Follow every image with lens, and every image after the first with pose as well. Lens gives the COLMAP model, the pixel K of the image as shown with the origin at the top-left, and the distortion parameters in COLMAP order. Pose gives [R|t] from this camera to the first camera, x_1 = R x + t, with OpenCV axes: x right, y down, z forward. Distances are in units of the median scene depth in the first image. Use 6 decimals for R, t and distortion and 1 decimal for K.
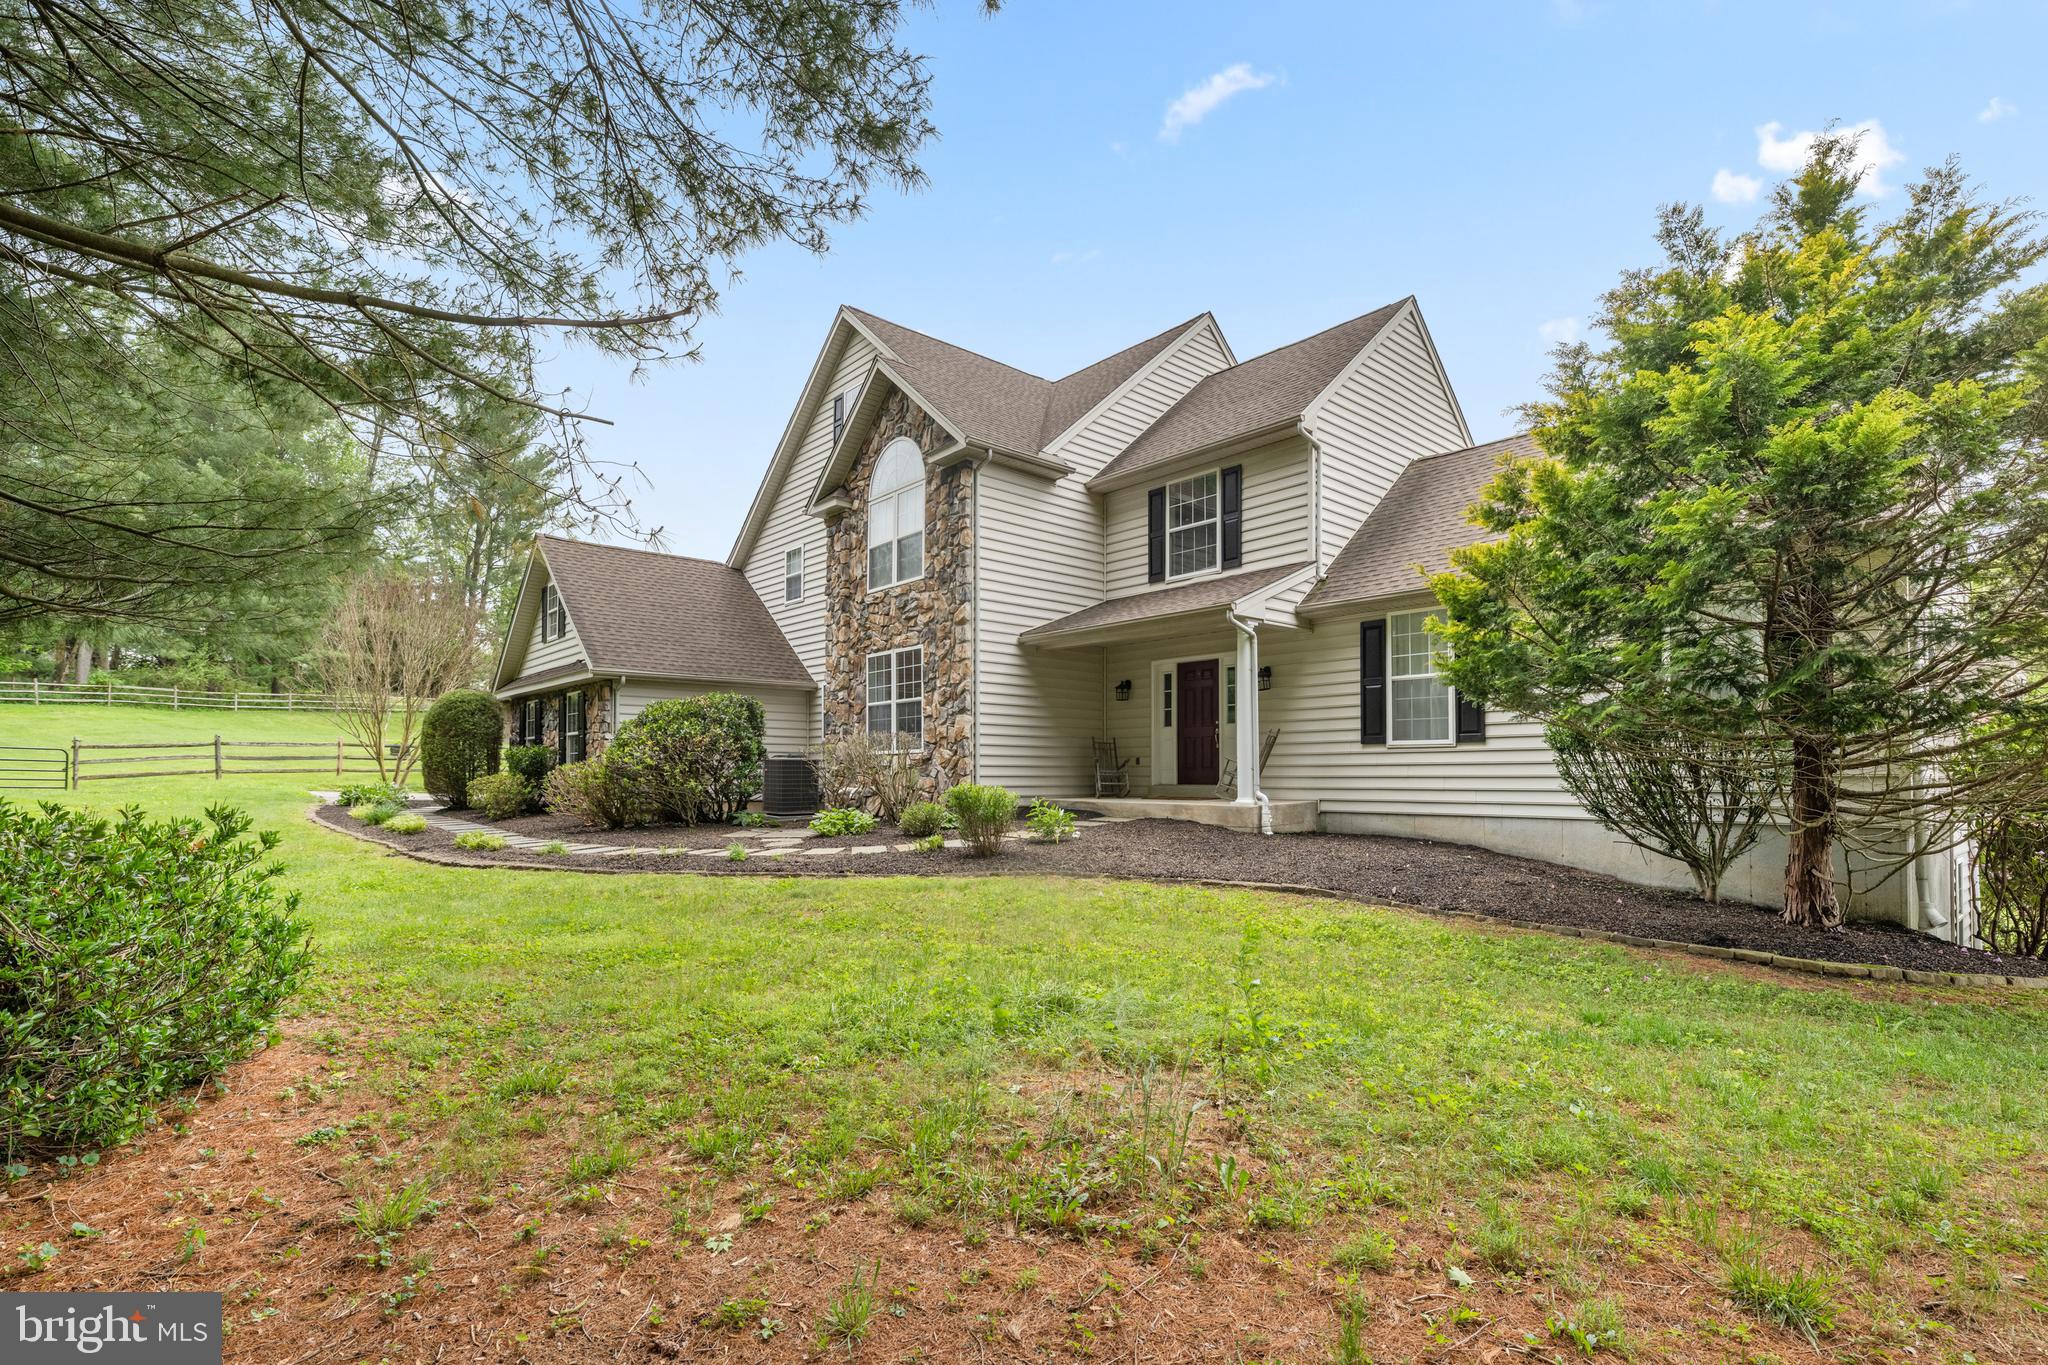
lens RADIAL K [[925.3, 0, 1026.2], [0, 925.3, 741.8], [0, 0, 1]] dist [-0.000757, -0.000042]
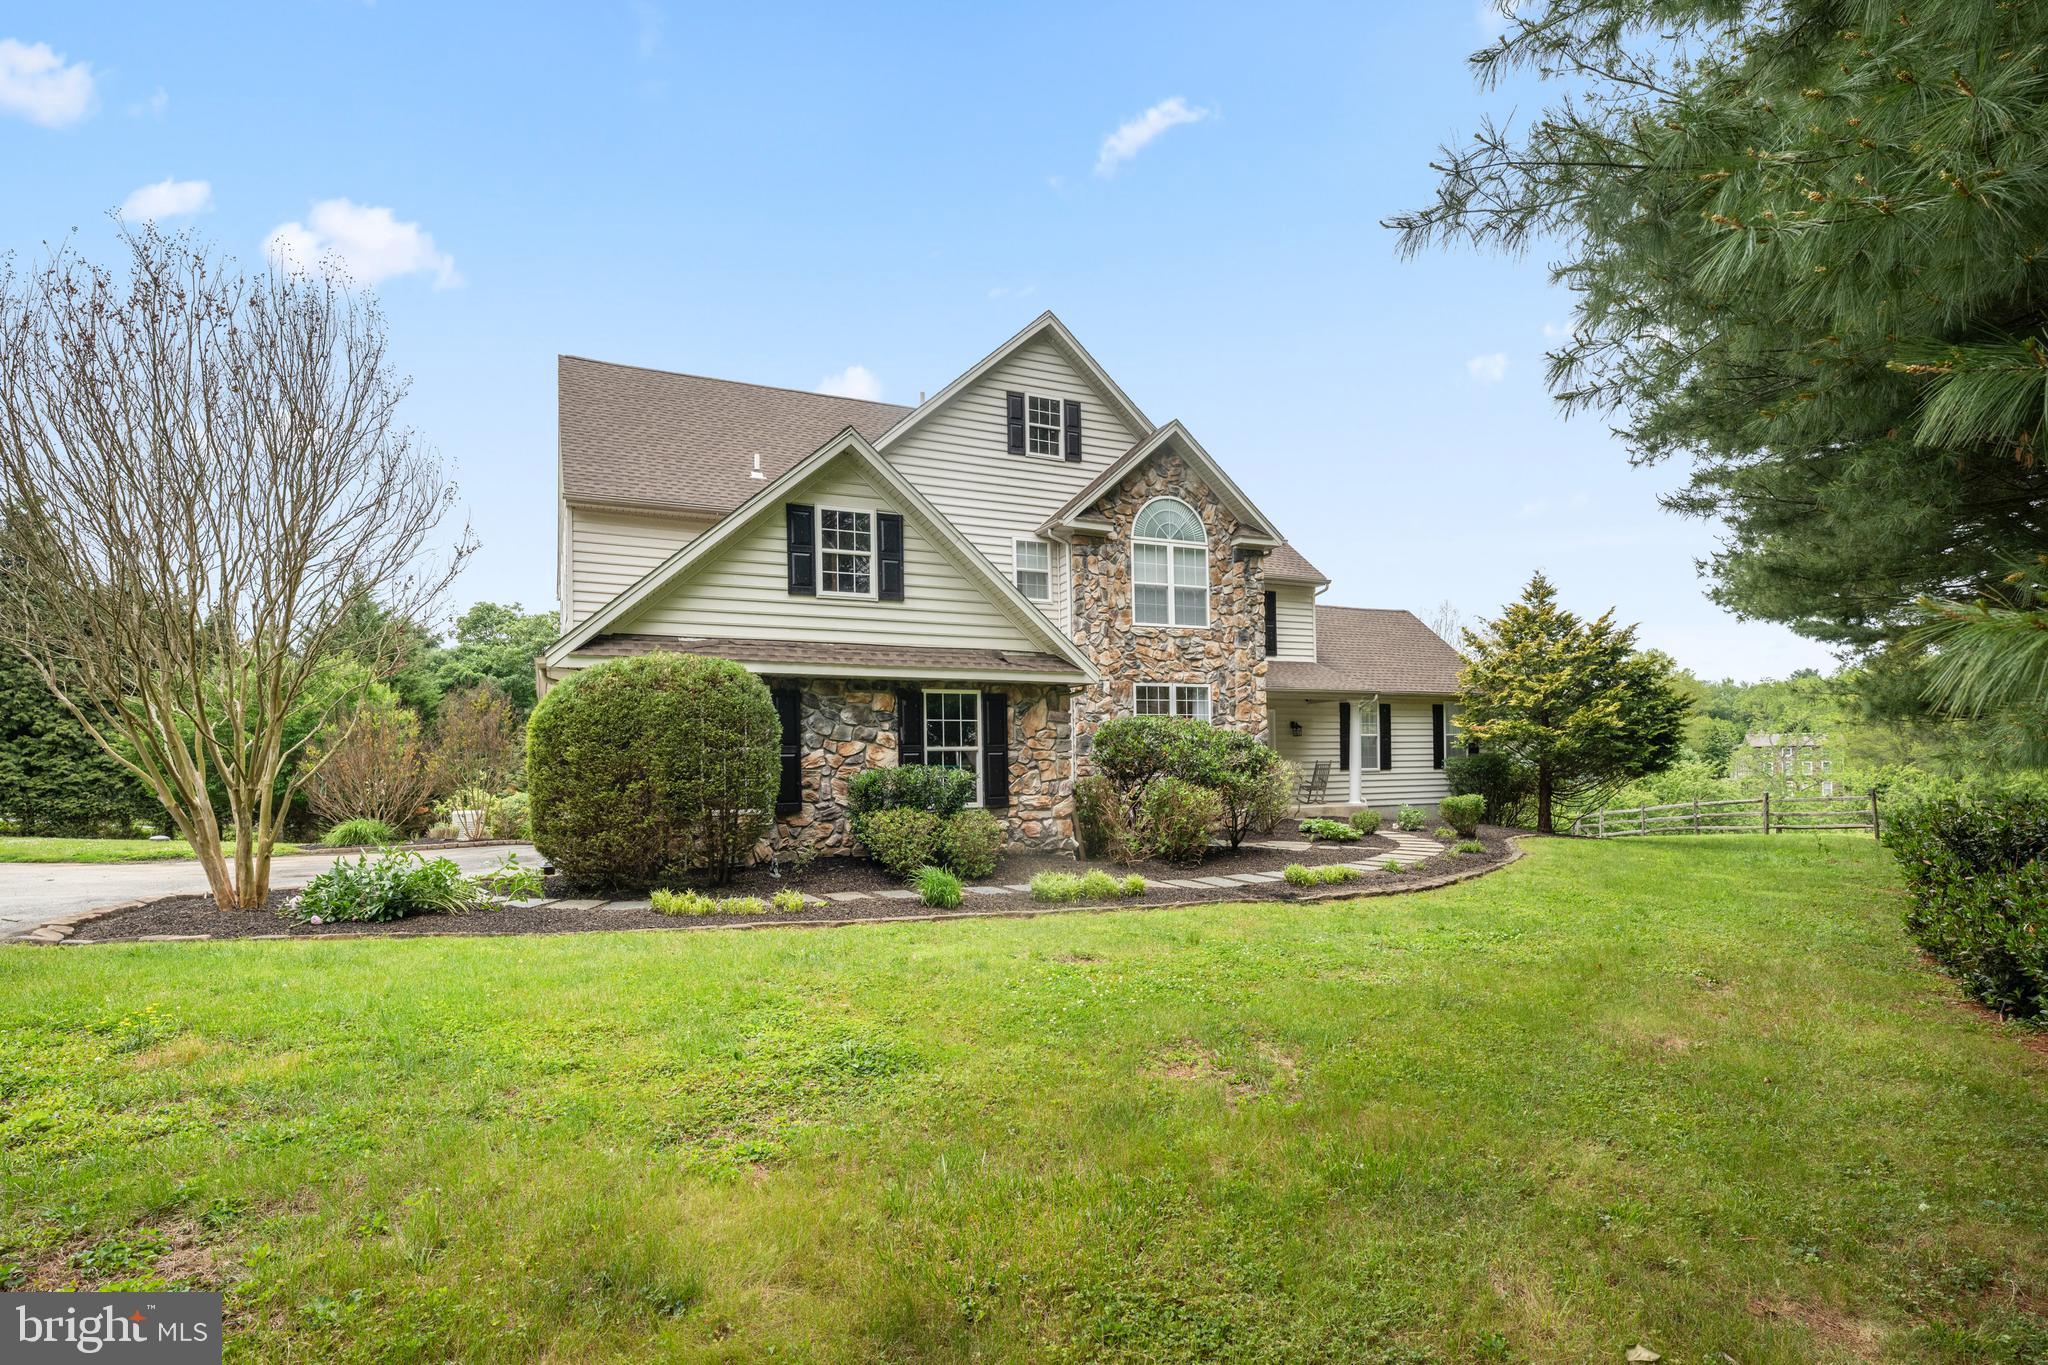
lens RADIAL K [[992.2, 0, 935.5], [0, 992.2, 728.2], [0, 0, 1]] dist [0.002447, 0.001740]
pose [[0.324970, 0.034855, 0.945082, -1.405479], [-0.018844, 0.999361, -0.030377, -0.003298], [-0.945537, -0.007937, 0.325419, 0.899947]]
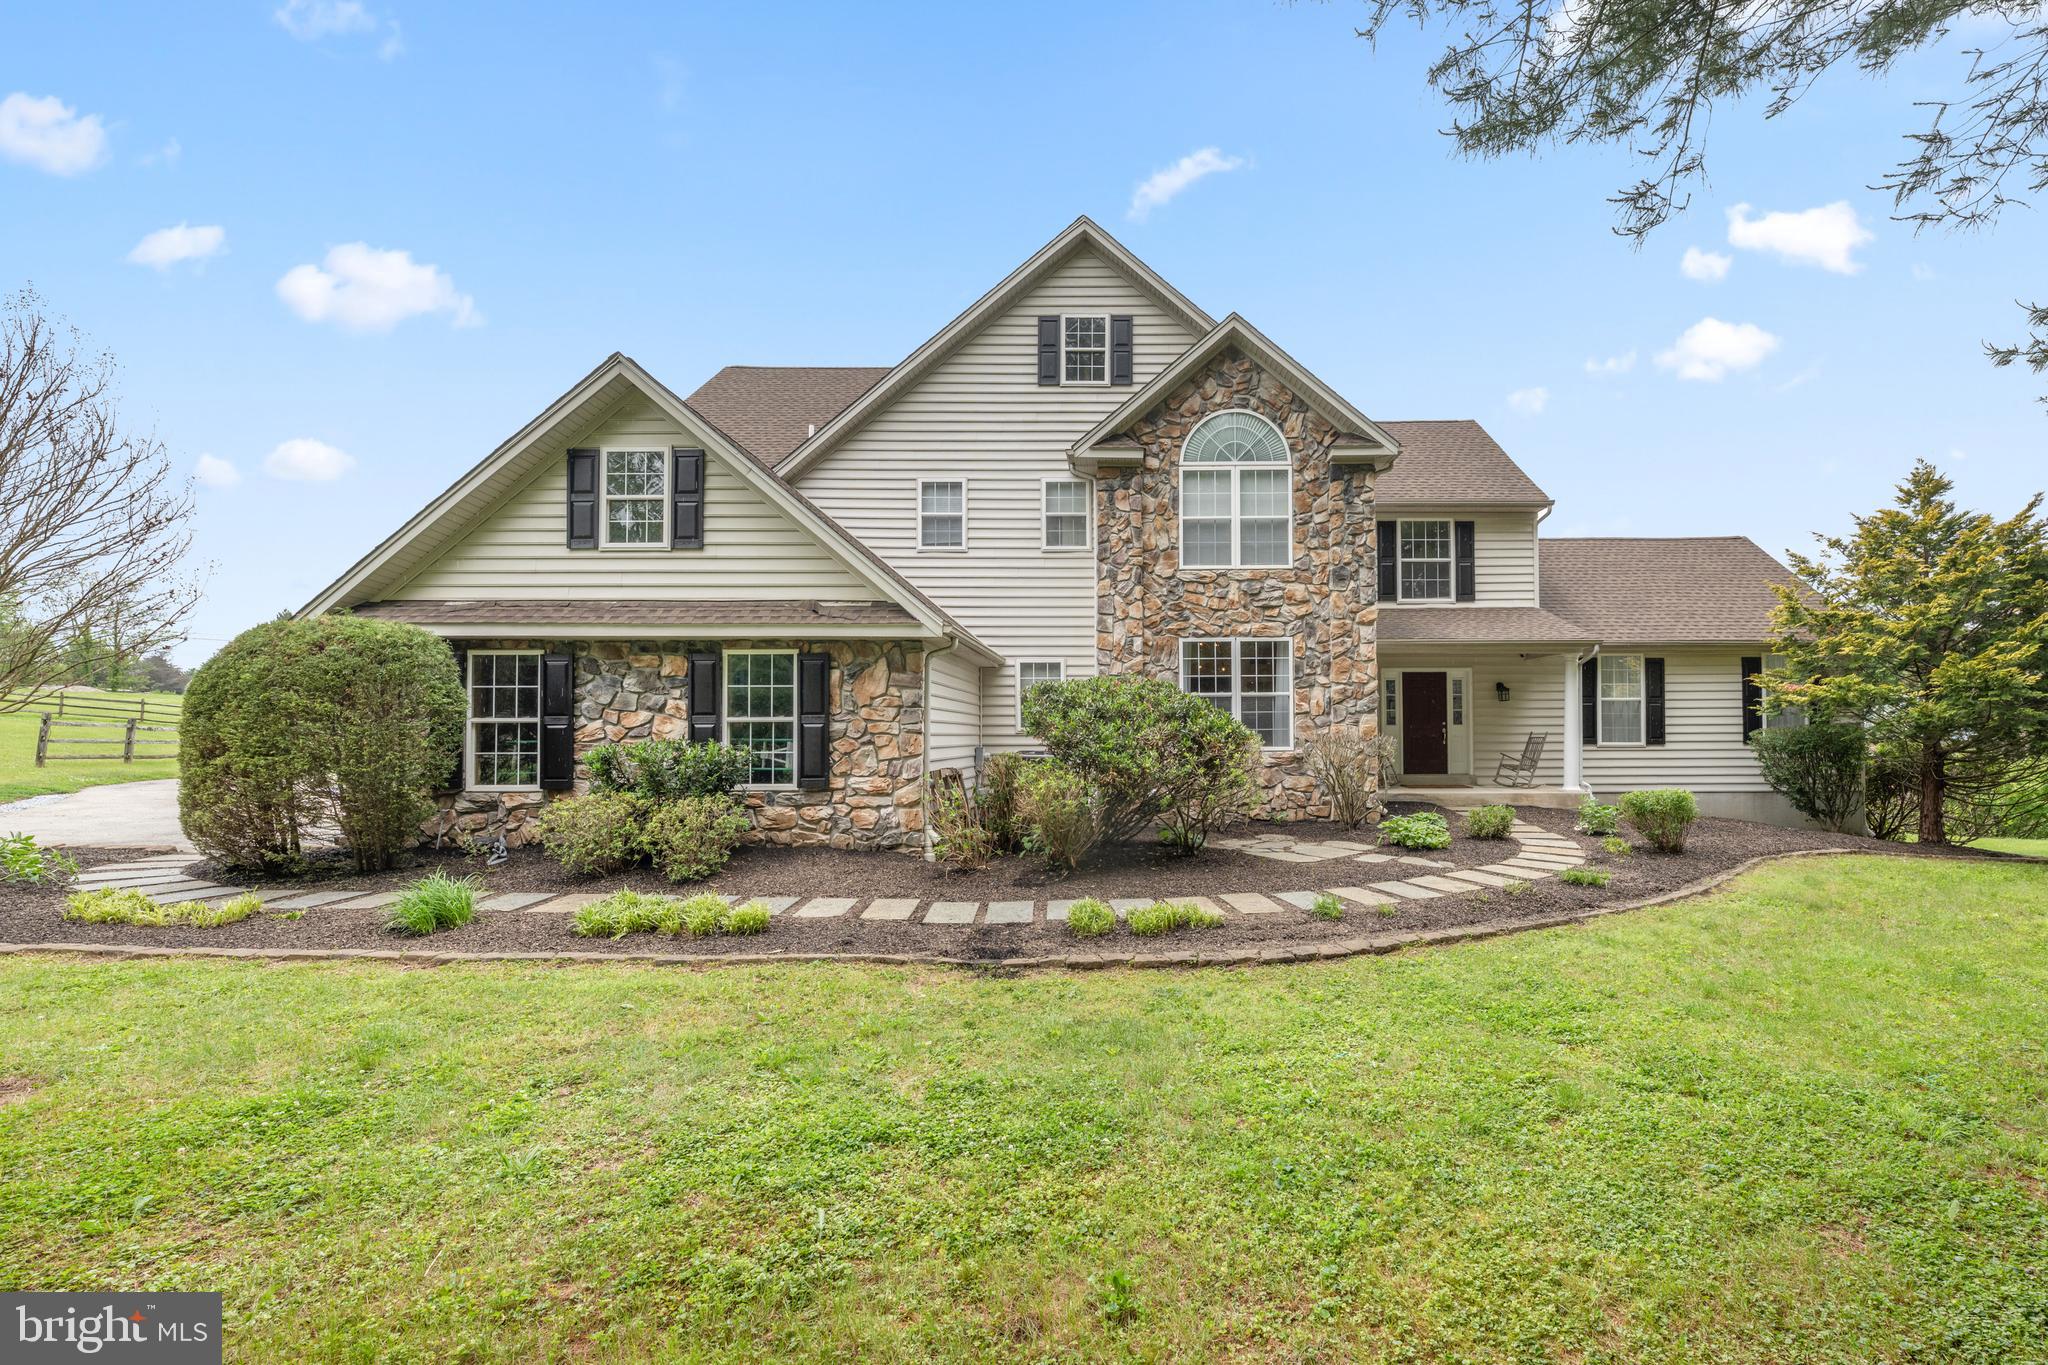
lens RADIAL K [[823.2, 0, 1023.1], [0, 823.2, 696.4], [0, 0, 1]] dist [-0.000330, -0.000094]
pose [[0.673626, 0.029031, 0.738502, -0.906408], [-0.022393, 0.999571, -0.018868, -0.021745], [-0.738733, -0.003827, 0.673987, 0.619725]]
